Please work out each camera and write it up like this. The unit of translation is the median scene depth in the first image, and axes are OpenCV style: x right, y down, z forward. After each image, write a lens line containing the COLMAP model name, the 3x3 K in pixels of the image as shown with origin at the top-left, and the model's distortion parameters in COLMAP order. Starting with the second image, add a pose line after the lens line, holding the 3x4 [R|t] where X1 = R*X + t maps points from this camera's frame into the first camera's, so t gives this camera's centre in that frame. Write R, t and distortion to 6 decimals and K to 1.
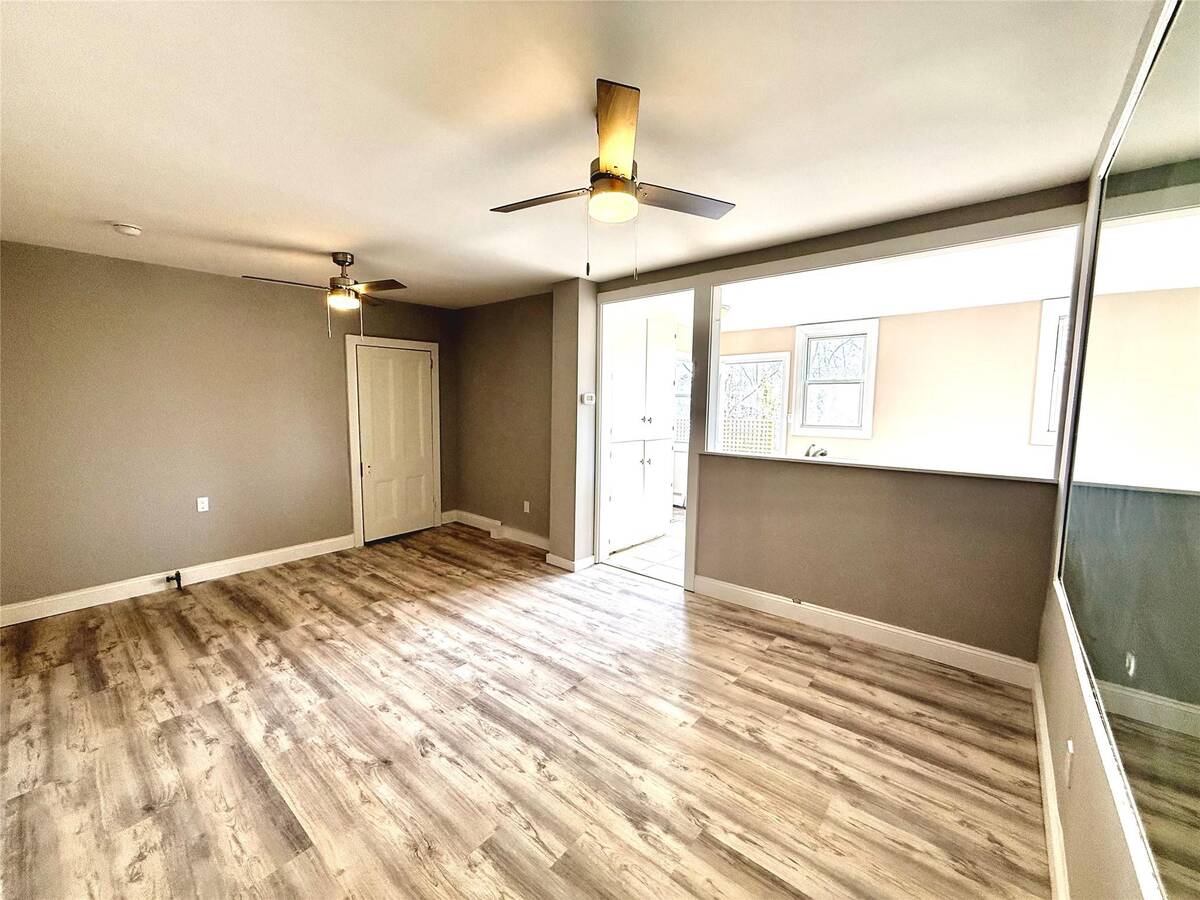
lens RADIAL K [[477.4, 0, 589.5], [0, 477.4, 450.5], [0, 0, 1]] dist [-0.000126, -0.000828]
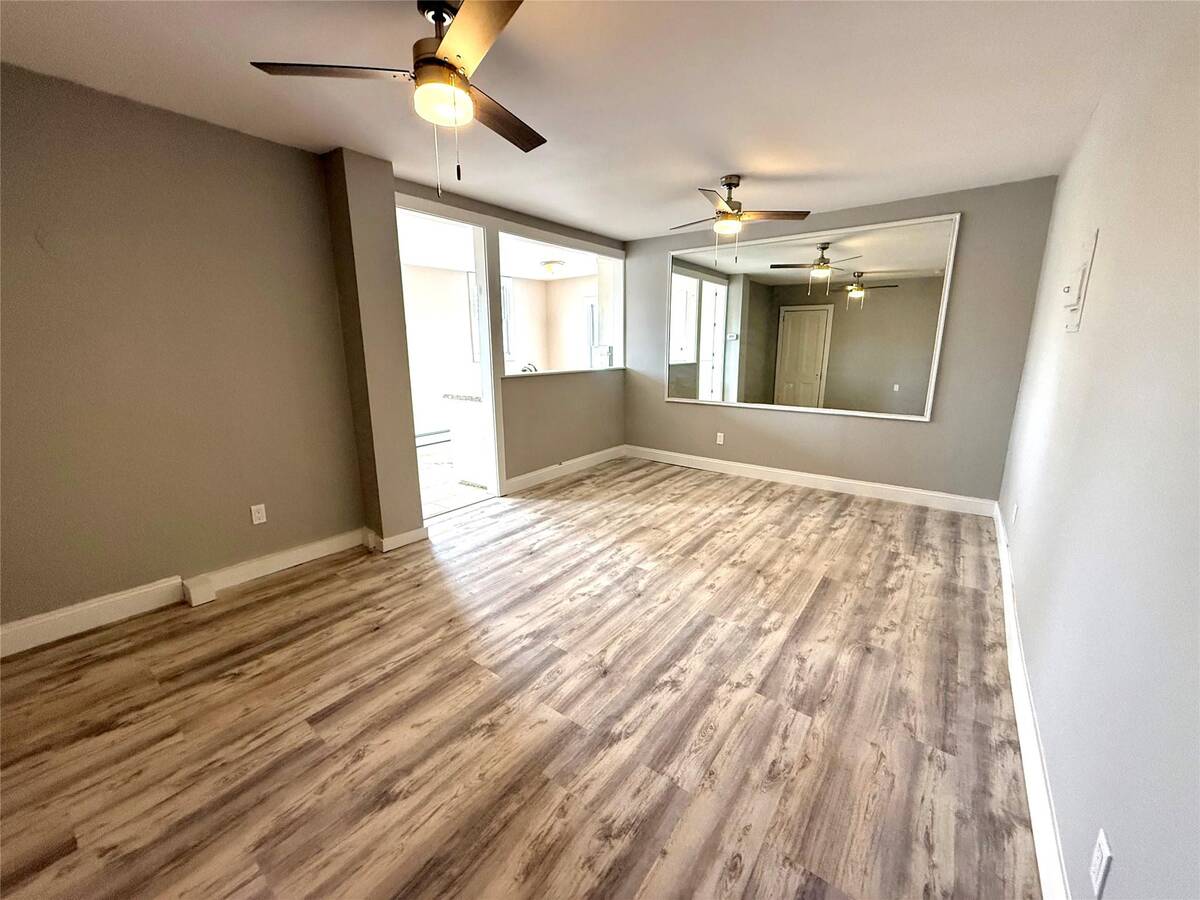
lens RADIAL K [[477.4, 0, 597.8], [0, 477.4, 454.3], [0, 0, 1]] dist [-0.000126, -0.000828]
pose [[-0.063547, -0.232591, 0.970496, -1.532420], [0.100891, 0.965982, 0.238116, -0.107348], [-0.992866, 0.113046, -0.037919, 1.308704]]
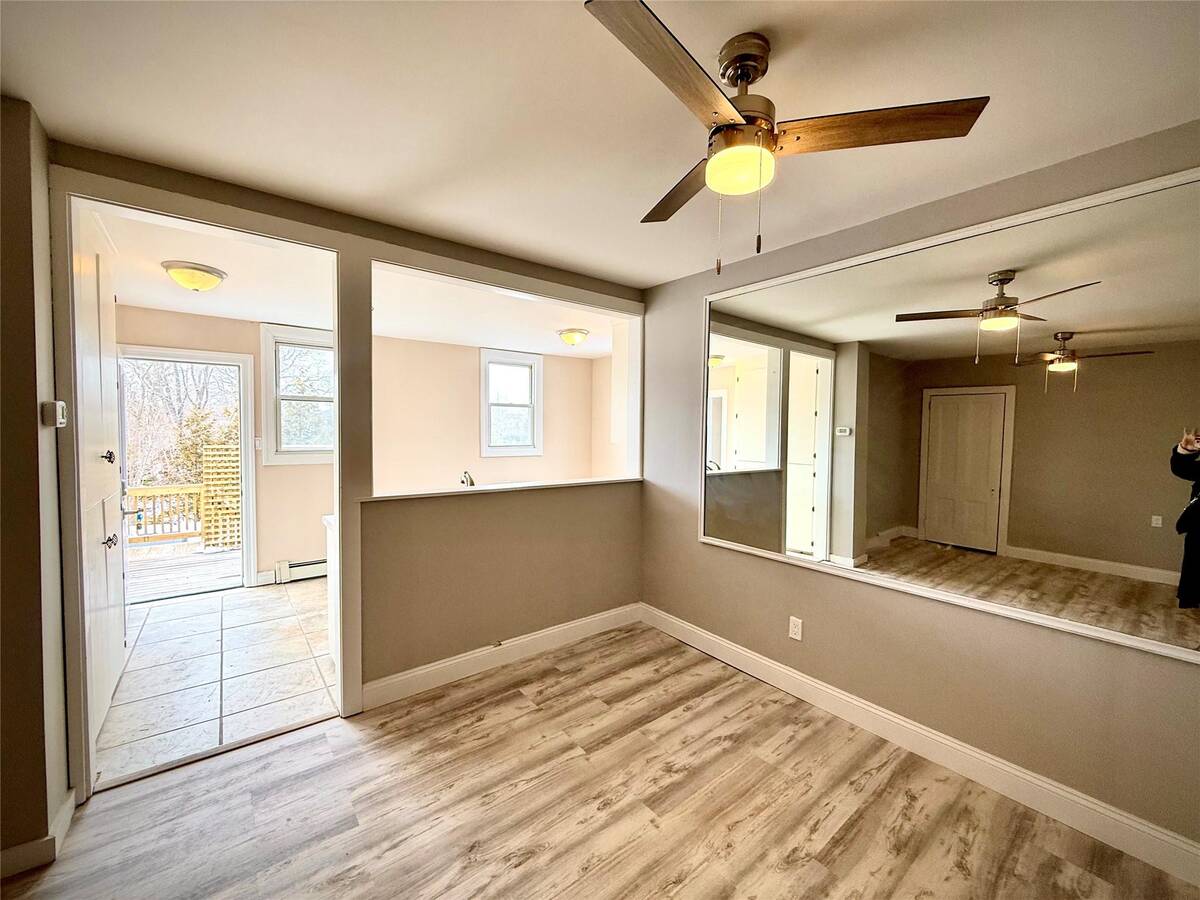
lens RADIAL K [[477.4, 0, 597.8], [0, 477.4, 451.9], [0, 0, 1]] dist [-0.000126, -0.000828]
pose [[0.185667, -0.053692, 0.981145, -0.568301], [0.083846, 0.995730, 0.038624, -0.097741], [-0.979029, 0.075093, 0.189376, 0.858882]]
